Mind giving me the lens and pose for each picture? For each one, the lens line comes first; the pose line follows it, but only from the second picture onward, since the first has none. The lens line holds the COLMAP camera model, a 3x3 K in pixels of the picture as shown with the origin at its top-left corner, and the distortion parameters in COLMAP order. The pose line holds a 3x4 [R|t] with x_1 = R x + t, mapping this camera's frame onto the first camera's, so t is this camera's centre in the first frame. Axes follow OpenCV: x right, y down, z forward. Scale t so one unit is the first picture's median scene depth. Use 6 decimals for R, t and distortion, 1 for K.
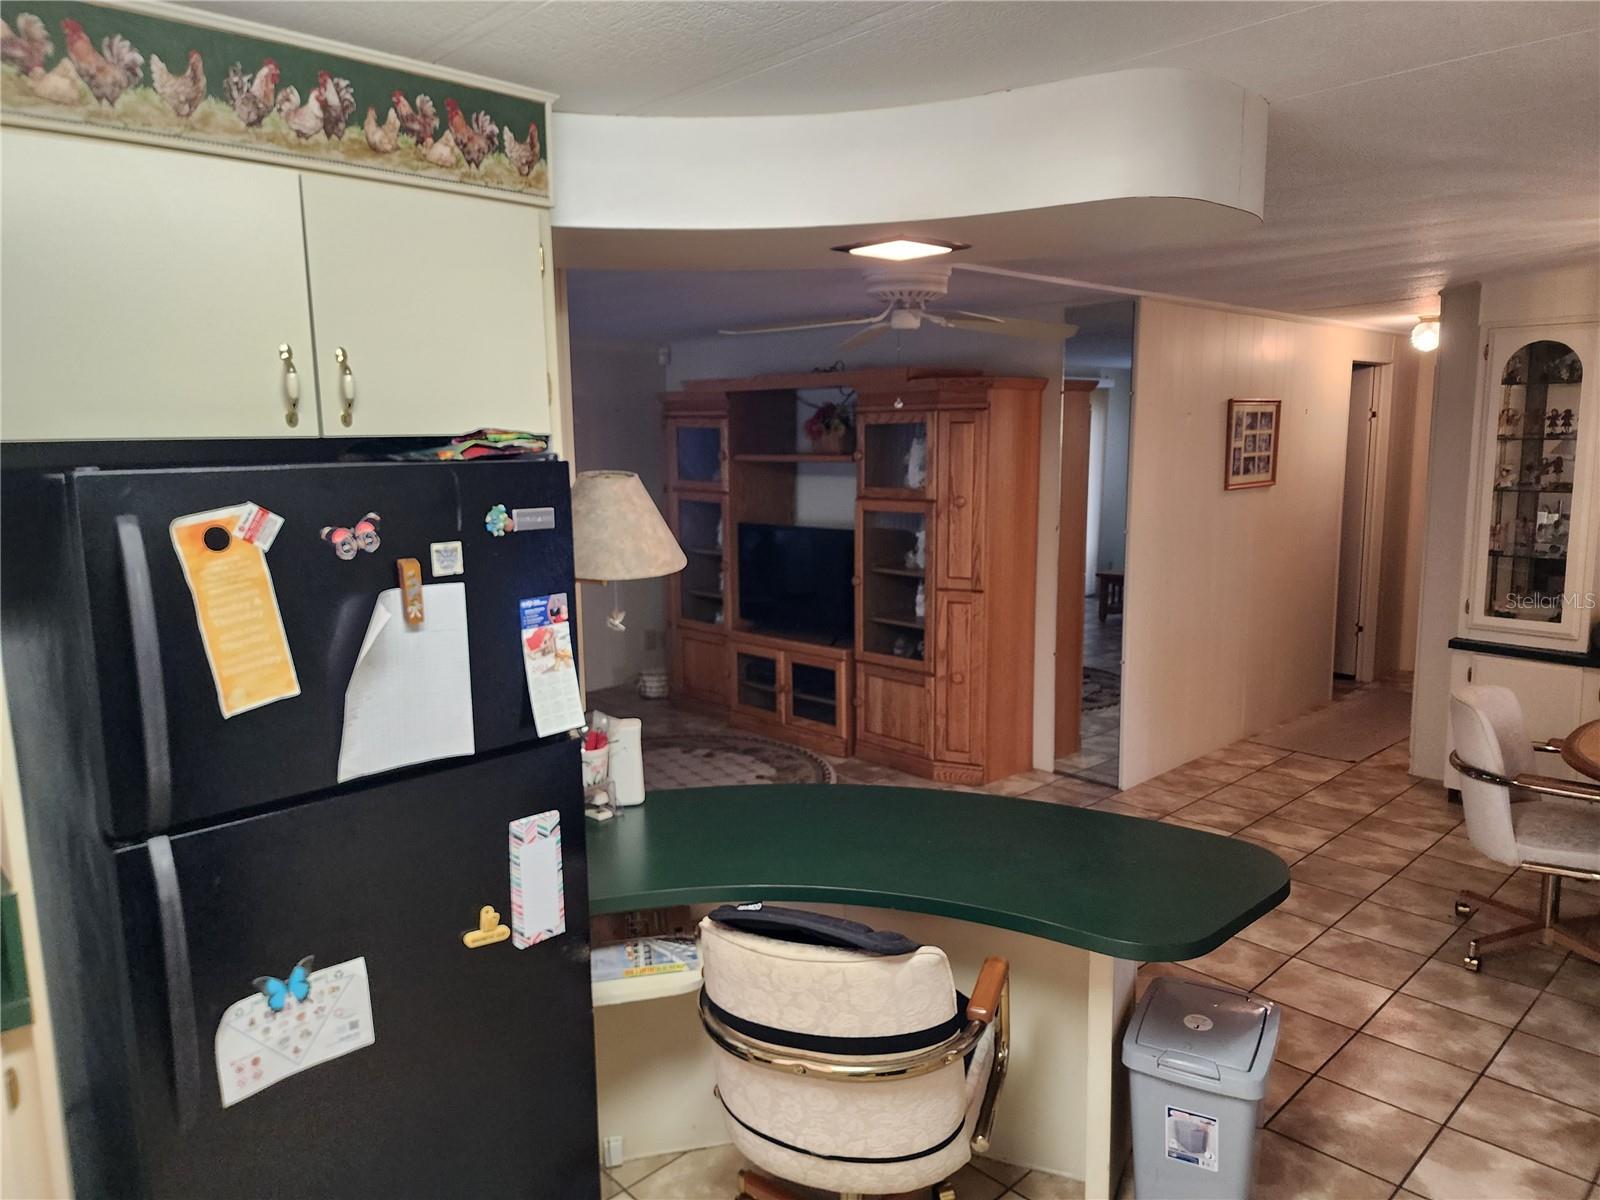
lens RADIAL K [[1085.2, 0, 802.9], [0, 1085.2, 599.0], [0, 0, 1]] dist [0.065785, -0.012973]
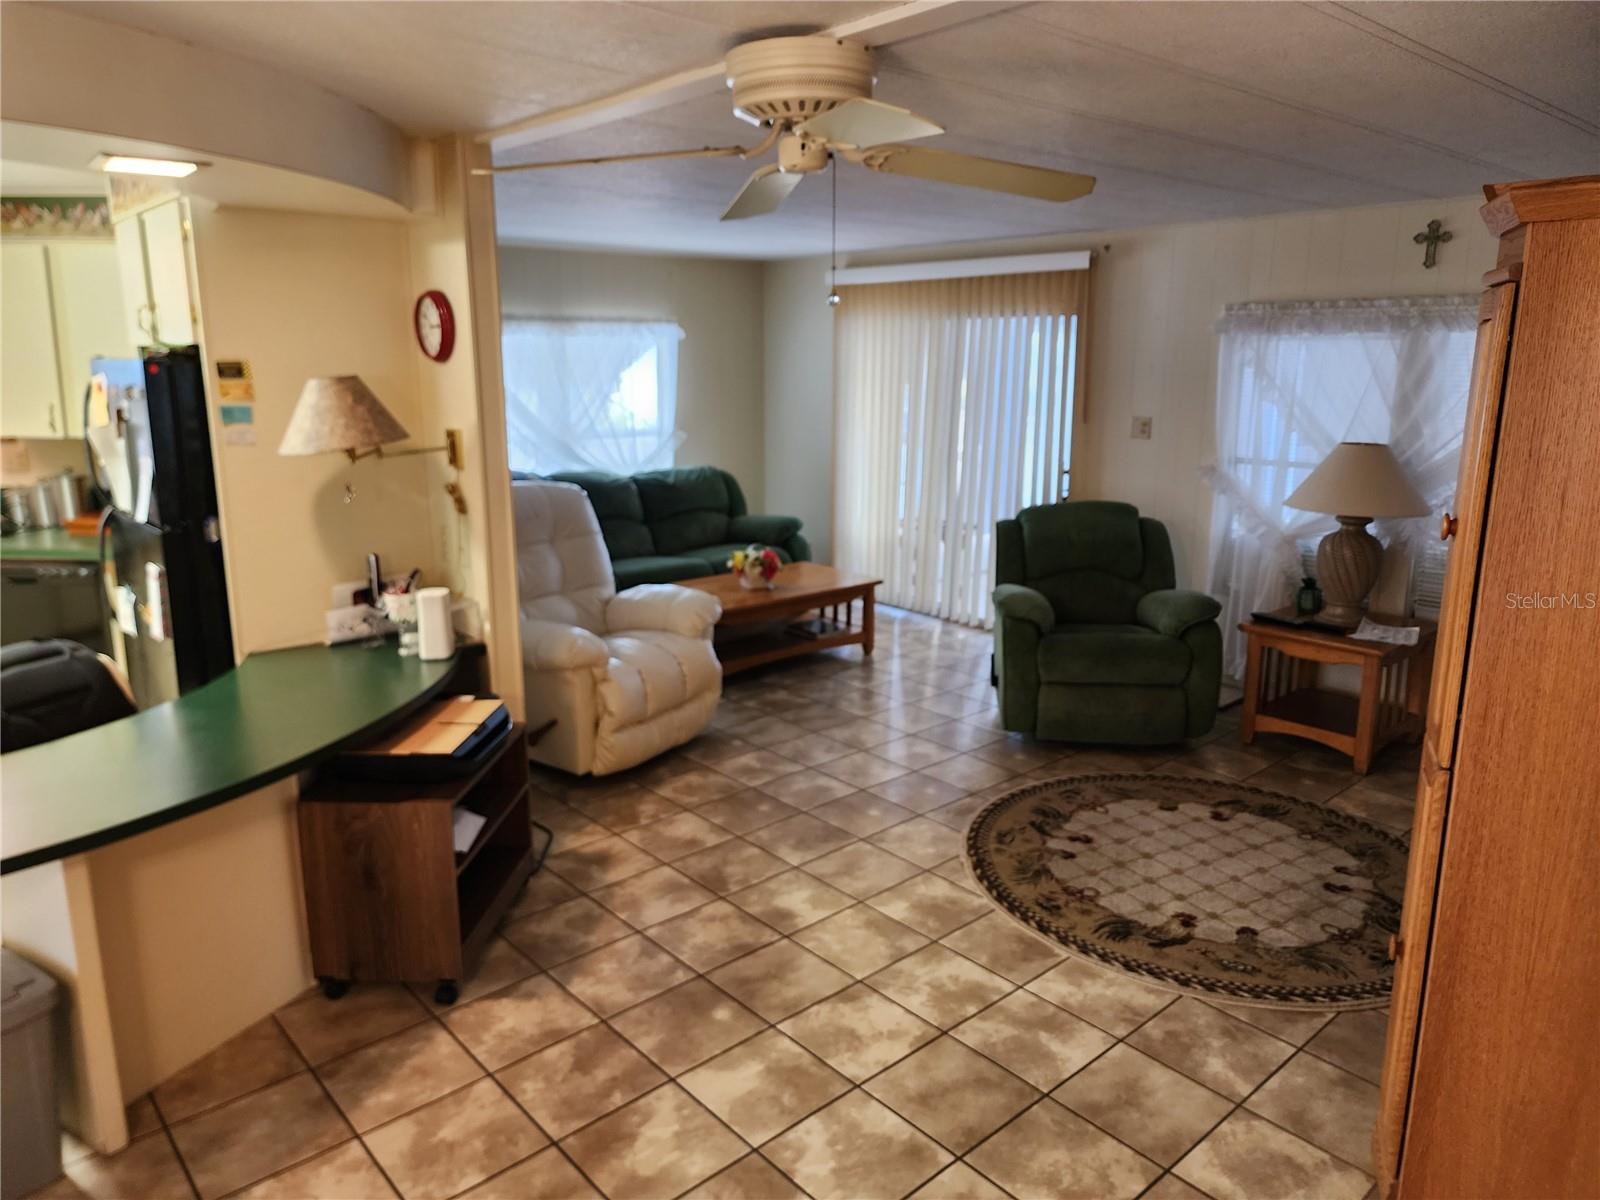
lens RADIAL K [[1085.2, 0, 794.3], [0, 1085.2, 587.3], [0, 0, 1]] dist [0.065785, -0.012973]
pose [[-0.037132, 0.221753, -0.974396, 0.688131], [-0.156058, 0.961818, 0.224838, -0.154523], [0.987050, 0.160411, -0.001108, 0.949556]]
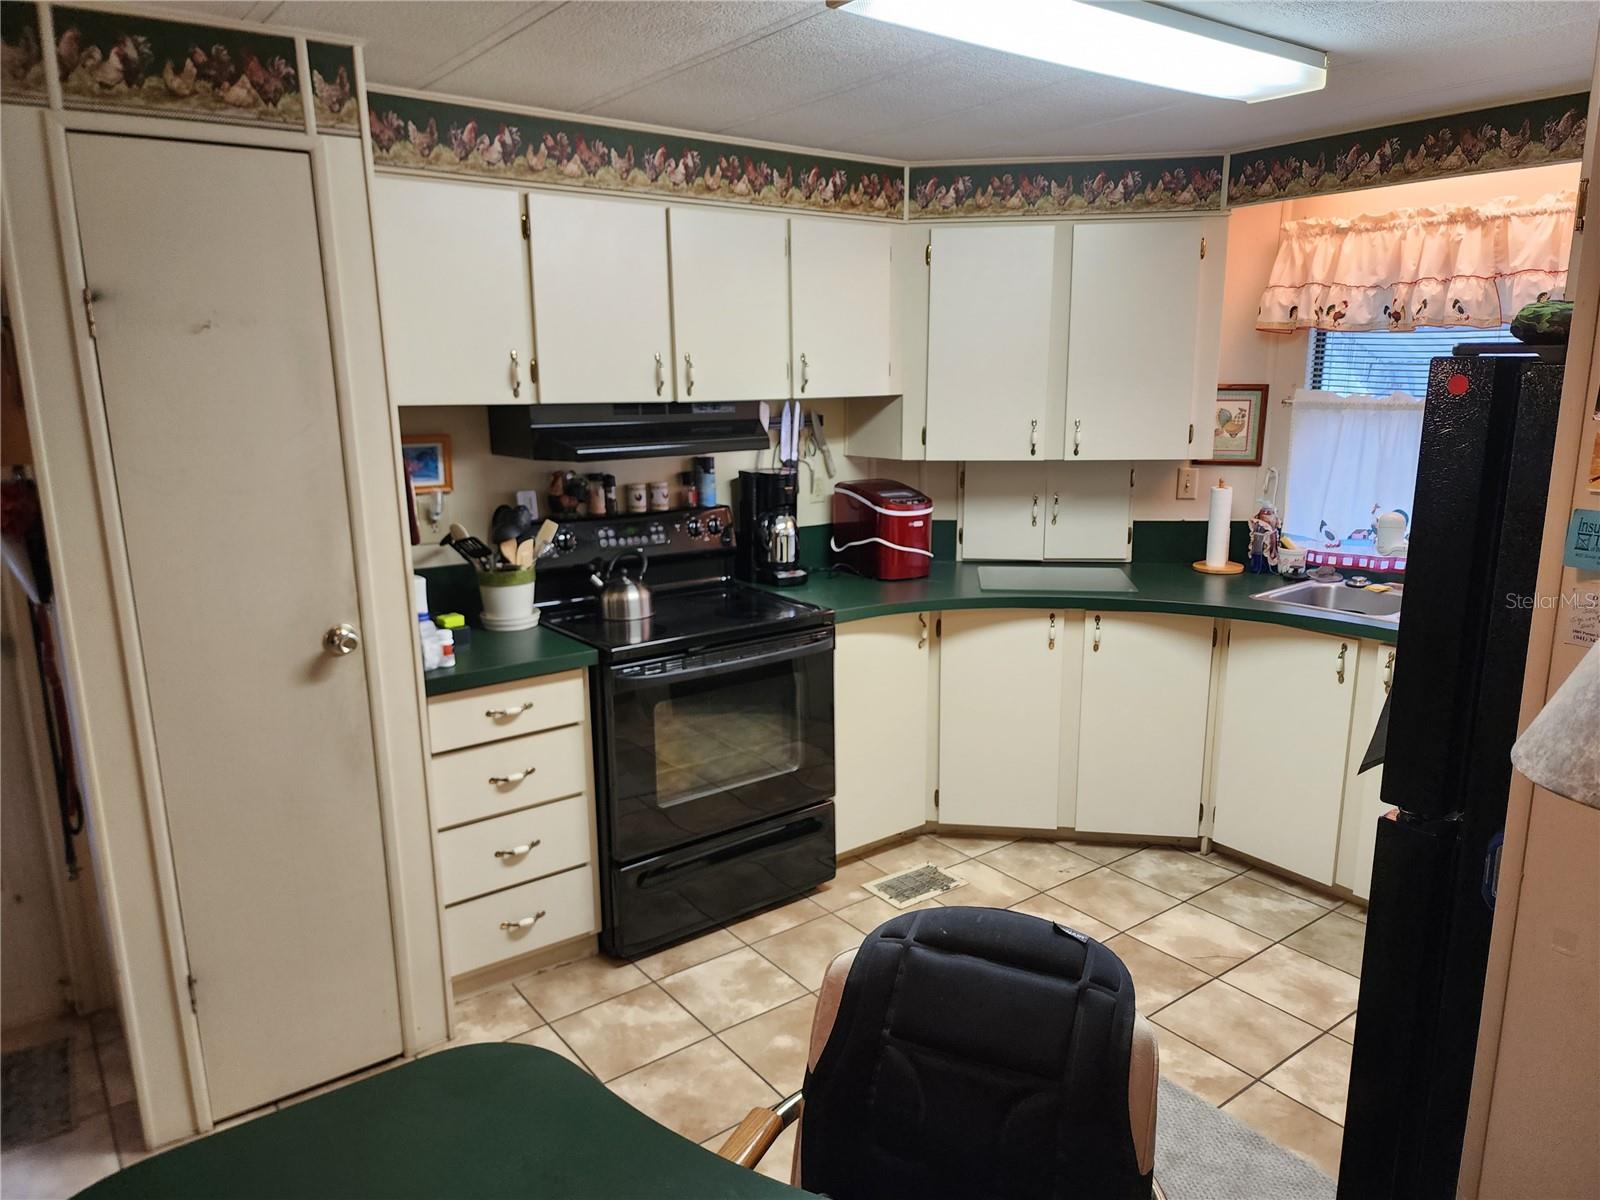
lens RADIAL K [[1085.2, 0, 796.9], [0, 1085.2, 598.4], [0, 0, 1]] dist [0.065785, -0.012973]
pose [[-0.992070, -0.004263, 0.125615, -0.048687], [0.040575, 0.935051, 0.352183, -0.138475], [-0.118957, 0.354487, -0.927463, 0.988656]]
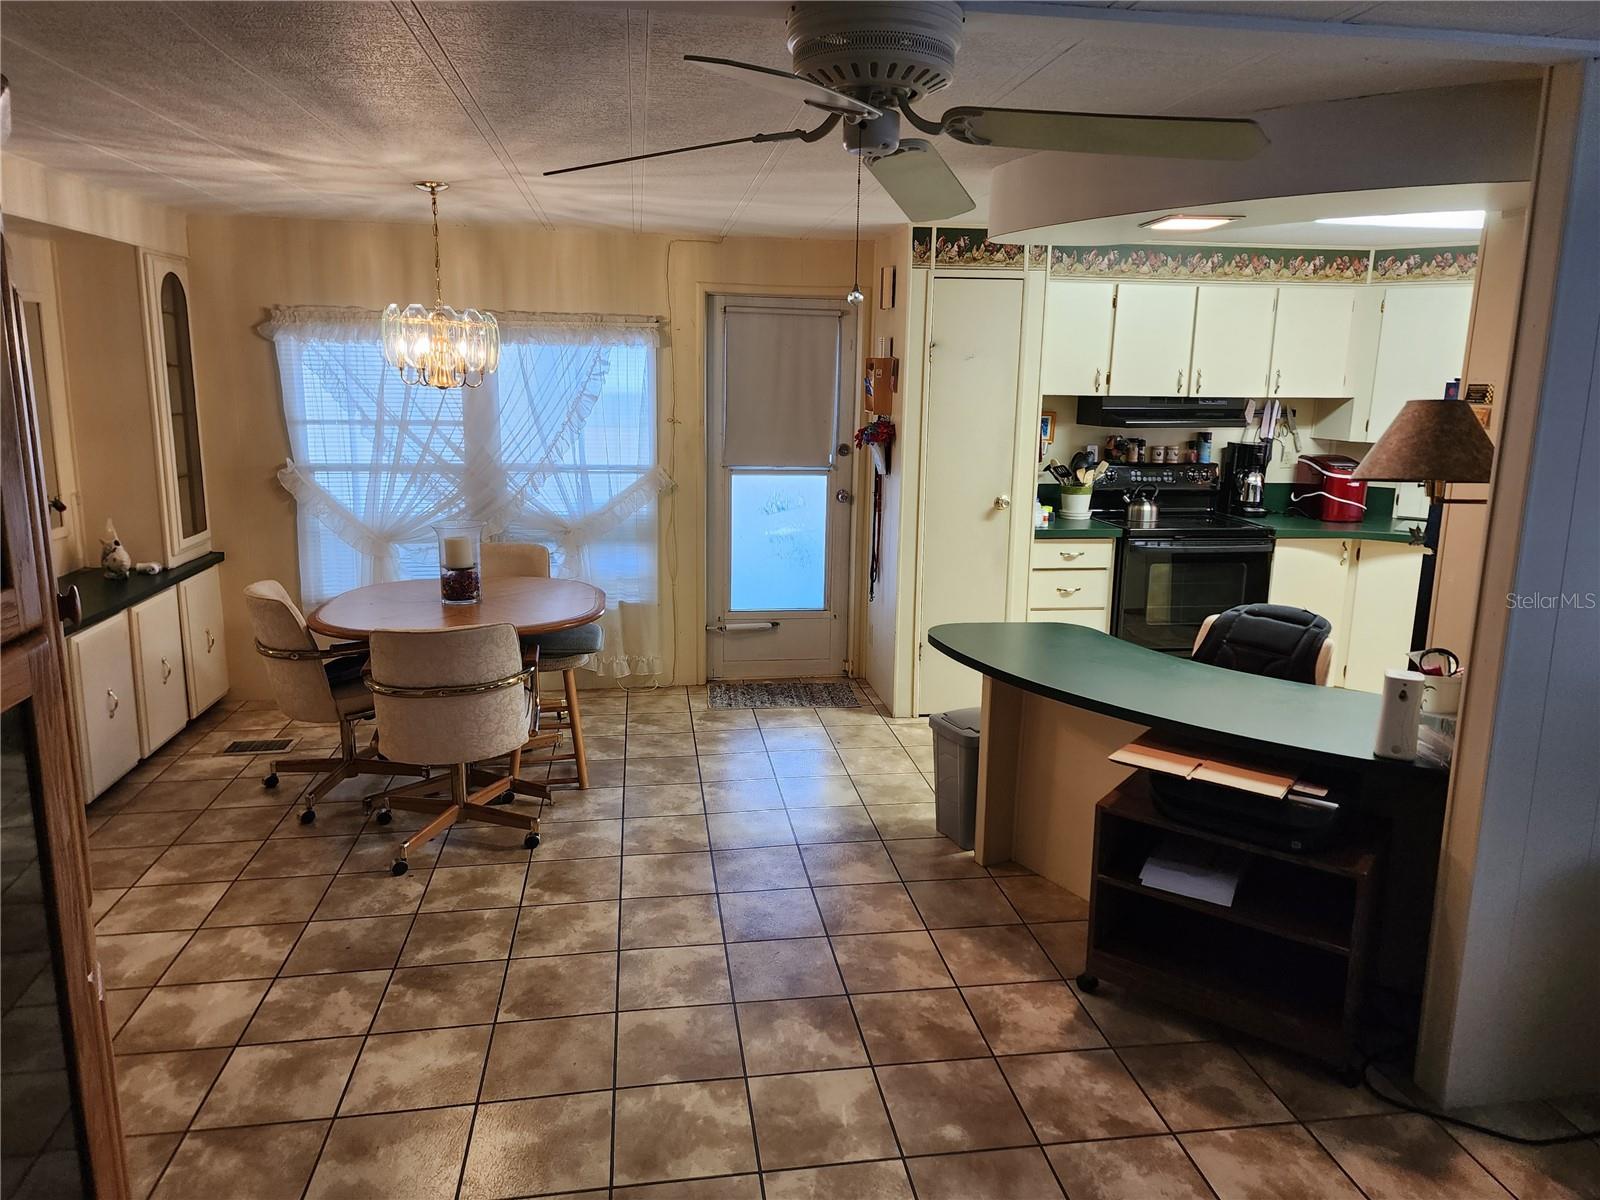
lens RADIAL K [[1085.2, 0, 800.1], [0, 1085.2, 593.4], [0, 0, 1]] dist [0.065785, -0.012973]
pose [[-0.822458, -0.116861, 0.556692, -0.172423], [0.080867, 0.944707, 0.317787, -0.199538], [-0.563048, 0.306384, -0.767532, 1.366782]]
